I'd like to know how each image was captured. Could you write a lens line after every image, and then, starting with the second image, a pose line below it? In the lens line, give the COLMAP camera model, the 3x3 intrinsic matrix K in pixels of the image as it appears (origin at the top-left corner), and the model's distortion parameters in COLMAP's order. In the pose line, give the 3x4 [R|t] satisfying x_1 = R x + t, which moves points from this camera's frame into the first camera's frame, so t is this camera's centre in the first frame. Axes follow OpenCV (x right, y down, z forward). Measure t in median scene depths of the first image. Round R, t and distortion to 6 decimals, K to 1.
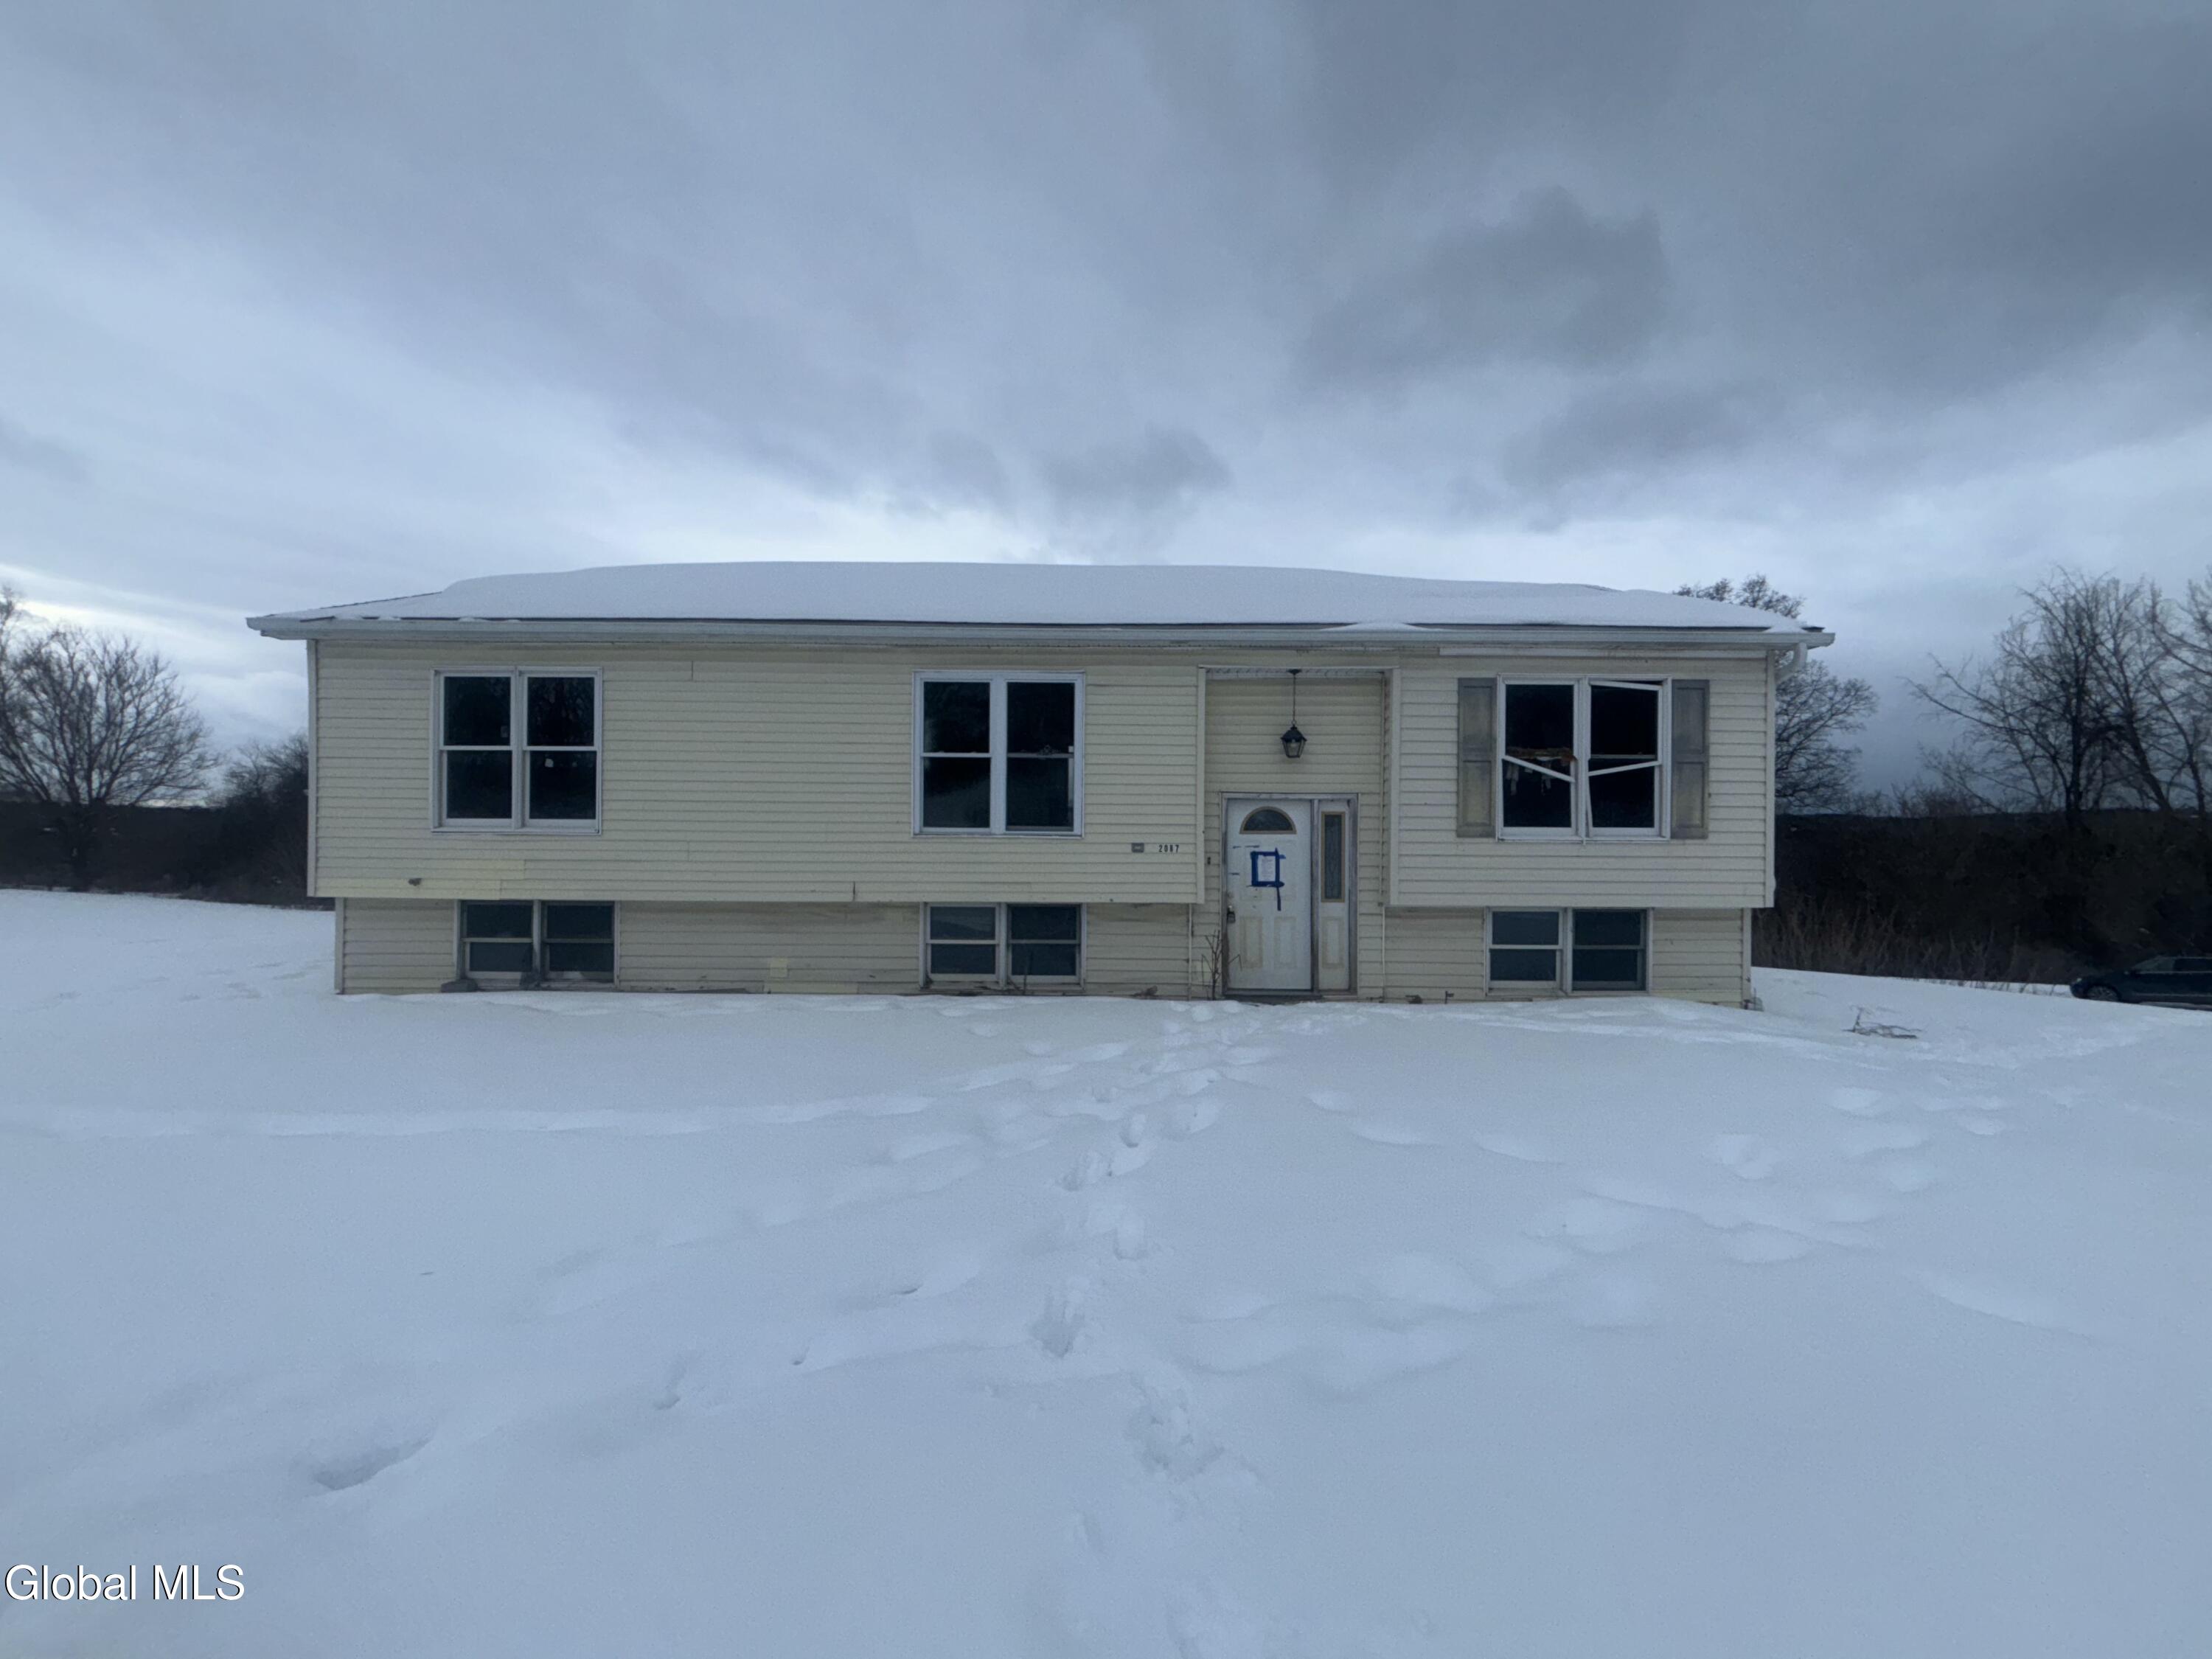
lens RADIAL K [[873.7, 0, 1106.0], [0, 873.7, 829.5], [0, 0, 1]] dist [-0.003633, -0.000194]
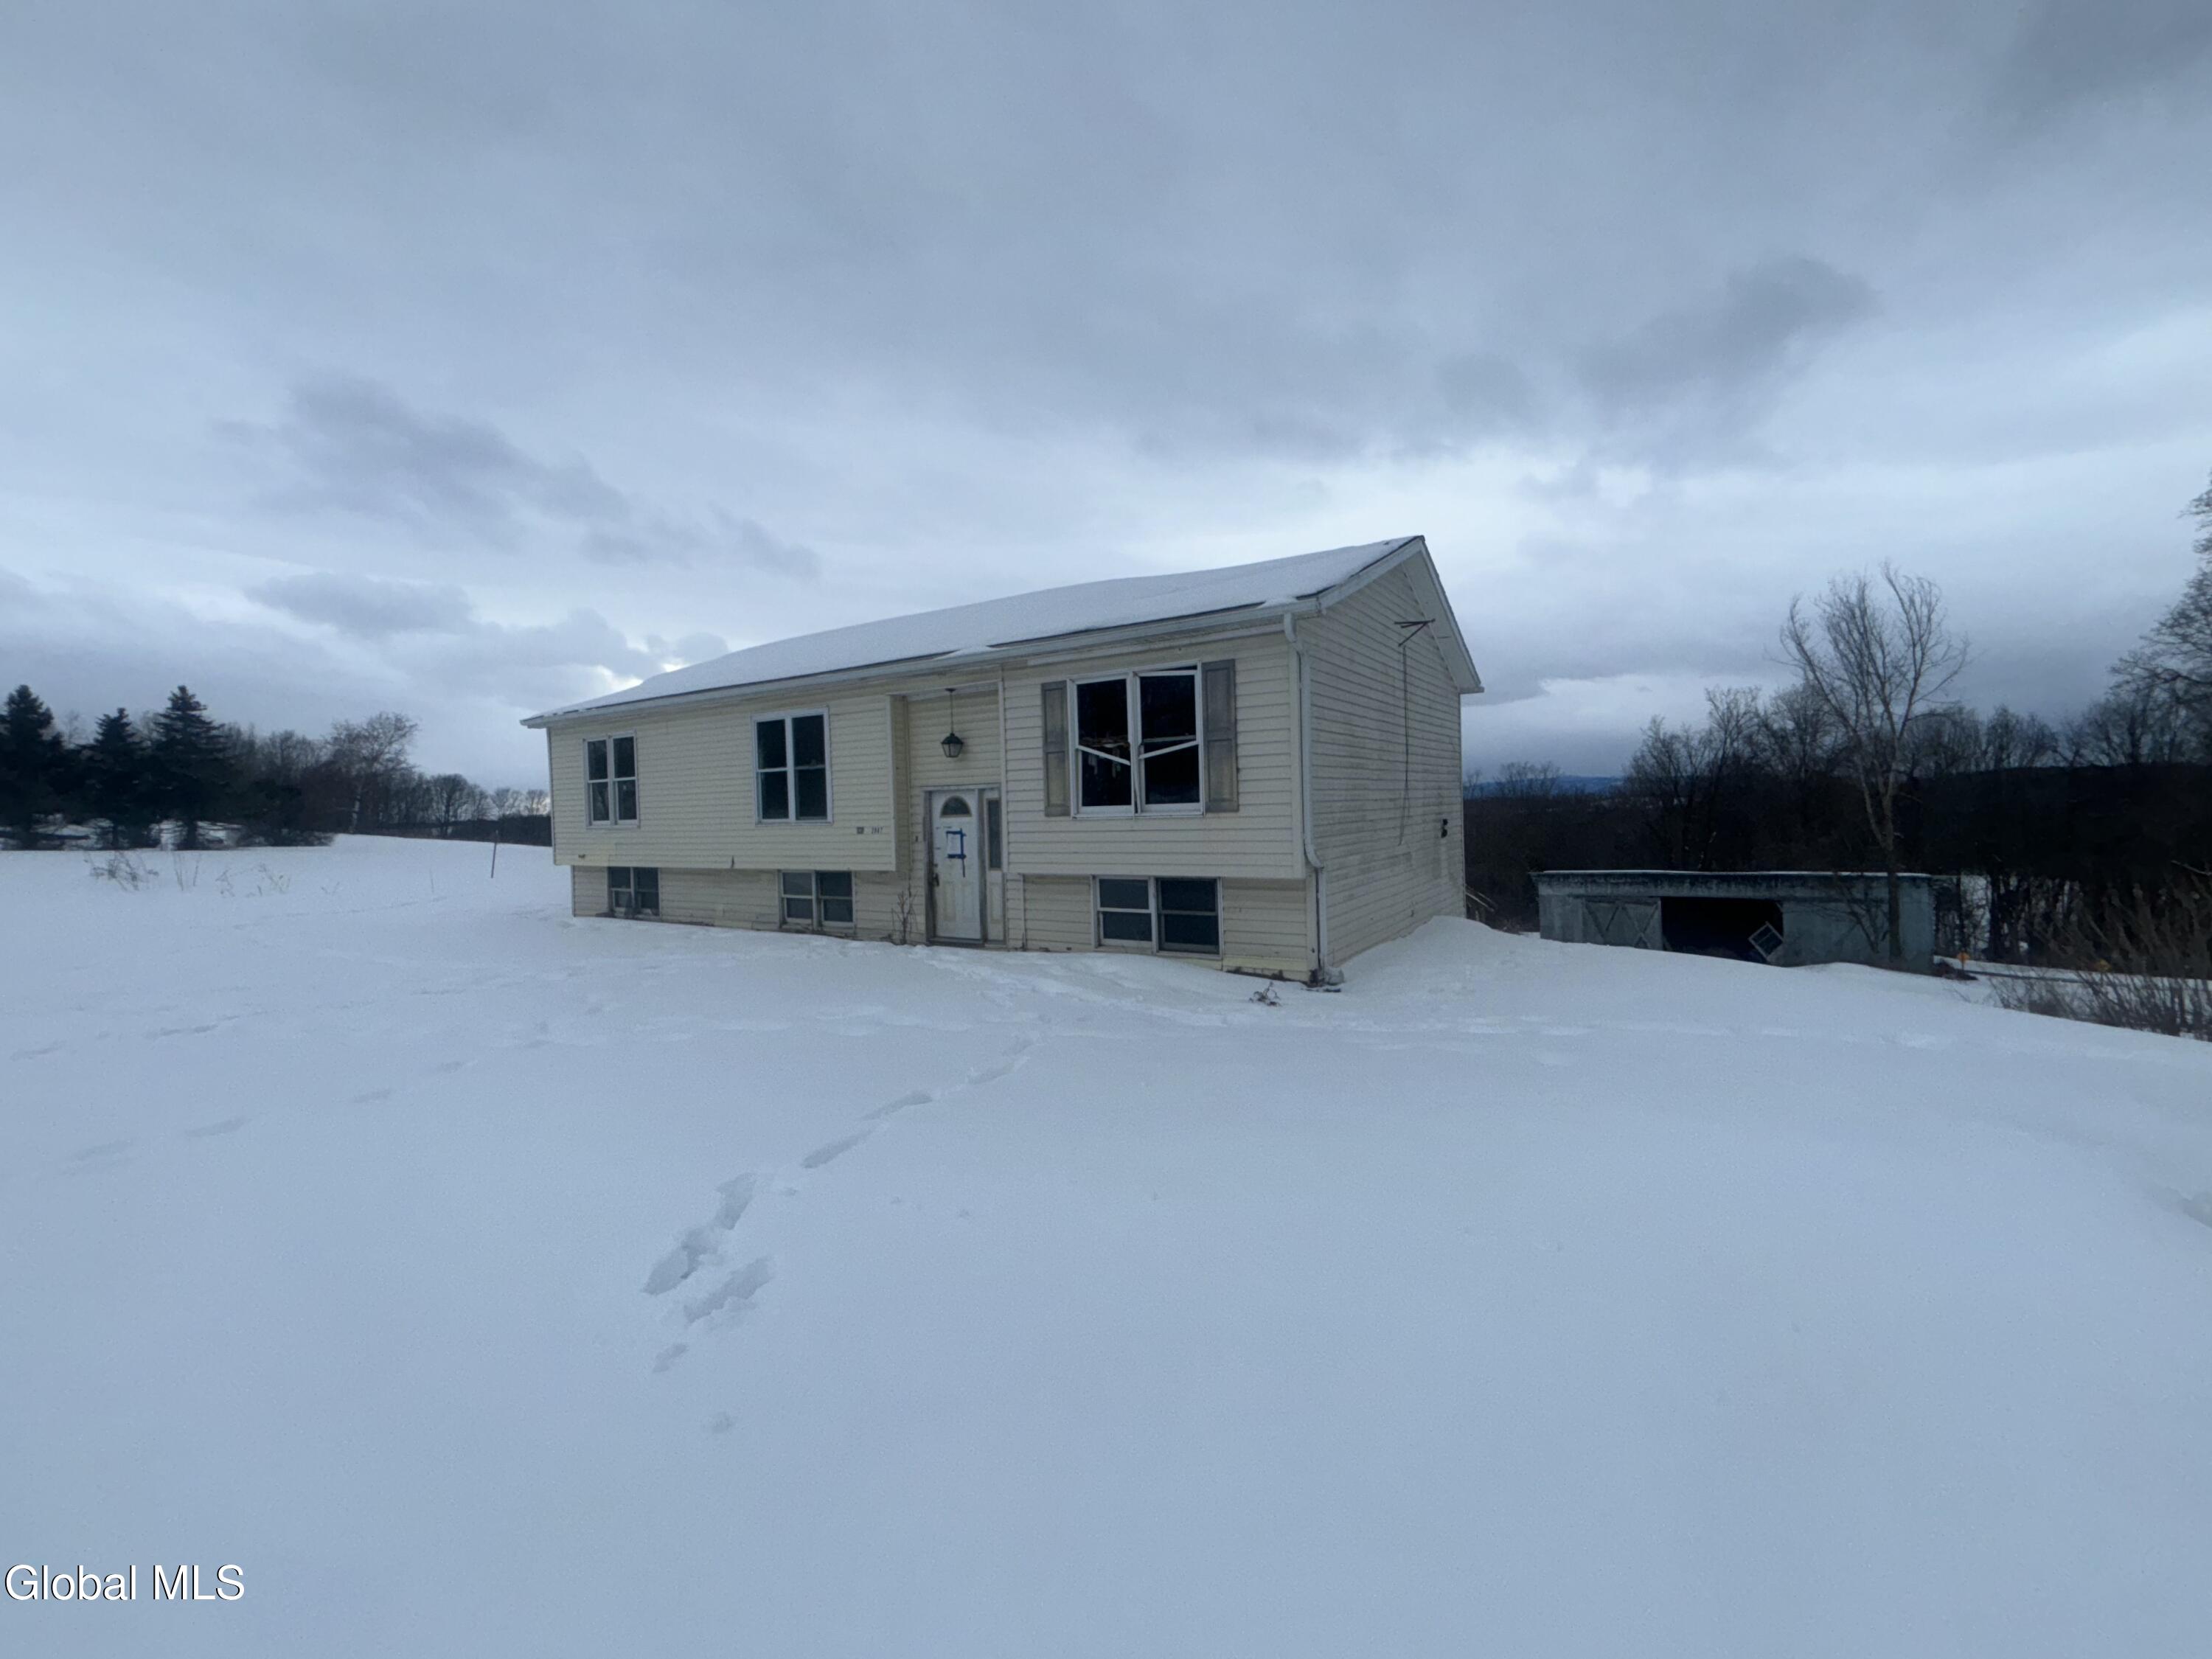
lens RADIAL K [[915.5, 0, 1106.0], [0, 915.5, 829.5], [0, 0, 1]] dist [0.001342, -0.000013]
pose [[0.841952, -0.018765, -0.539225, 1.128103], [0.033404, 0.999291, 0.017382, 0.007398], [0.538517, -0.032647, 0.841982, -0.011034]]
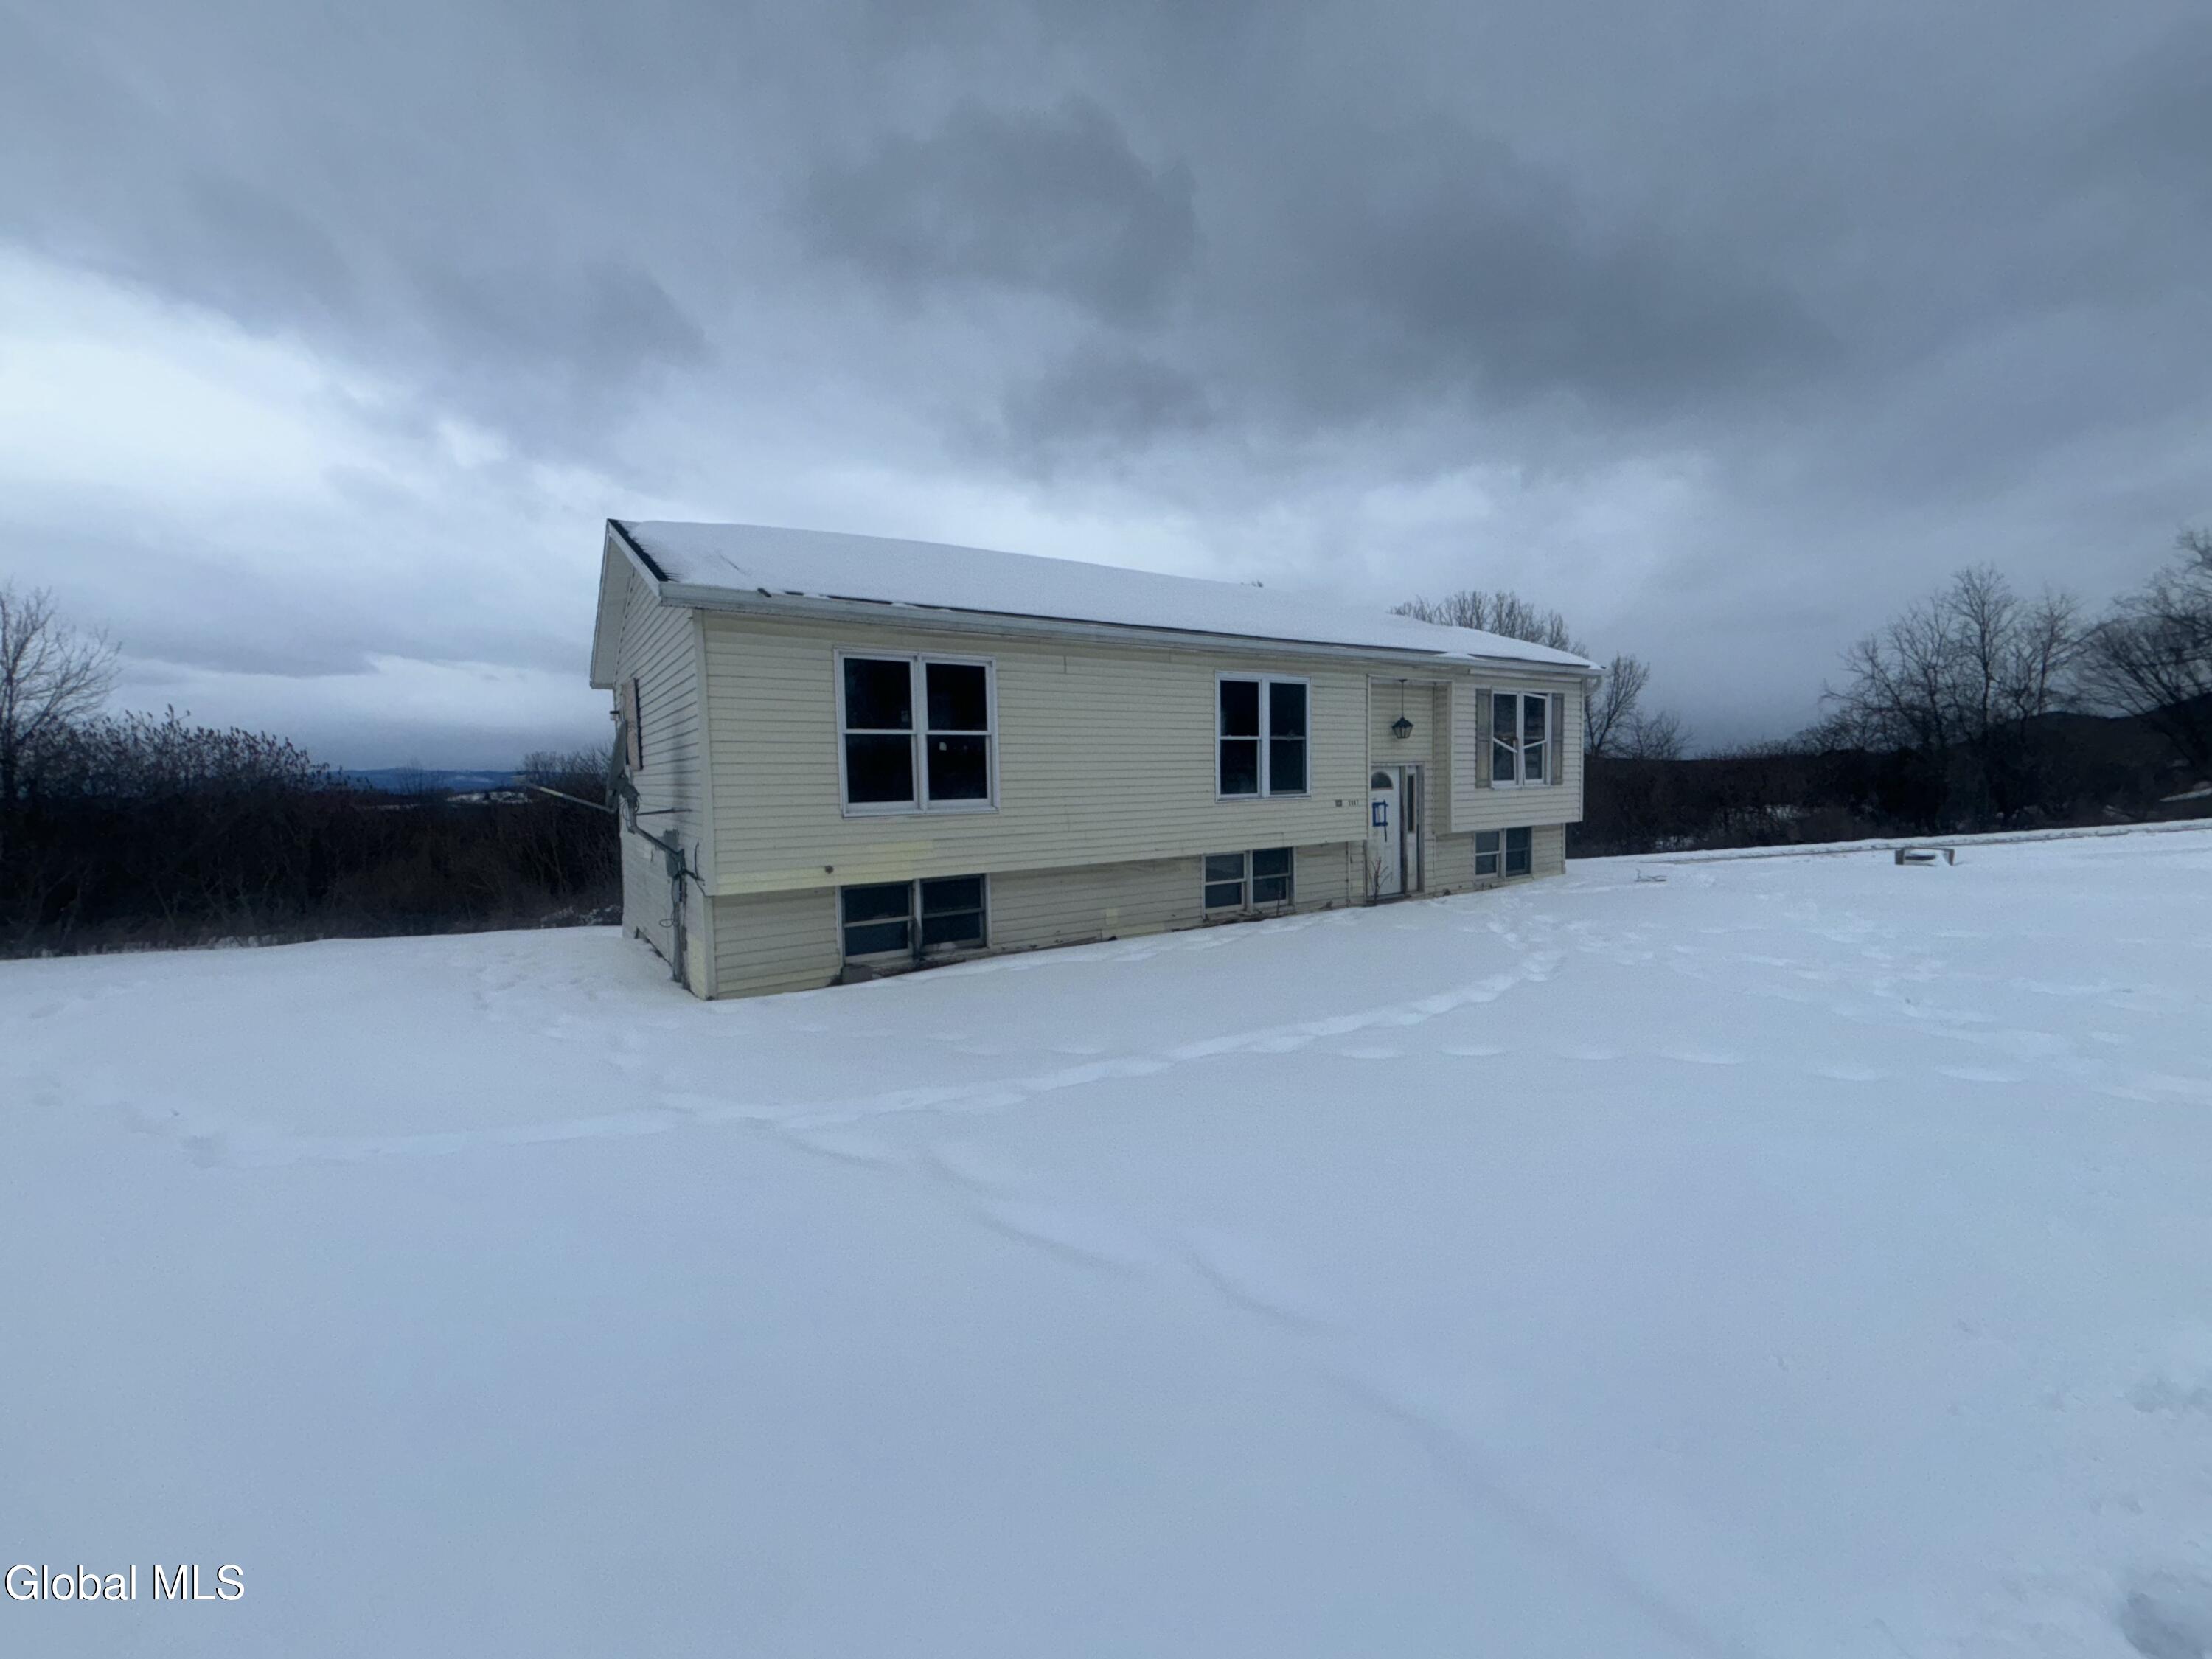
lens RADIAL K [[903.5, 0, 1115.4], [0, 903.5, 862.9], [0, 0, 1]] dist [0.001533, -0.000243]
pose [[0.829778, -0.079424, 0.552414, -1.070689], [0.042659, 0.995952, 0.079117, -0.013589], [-0.556461, -0.042084, 0.829807, -0.023913]]
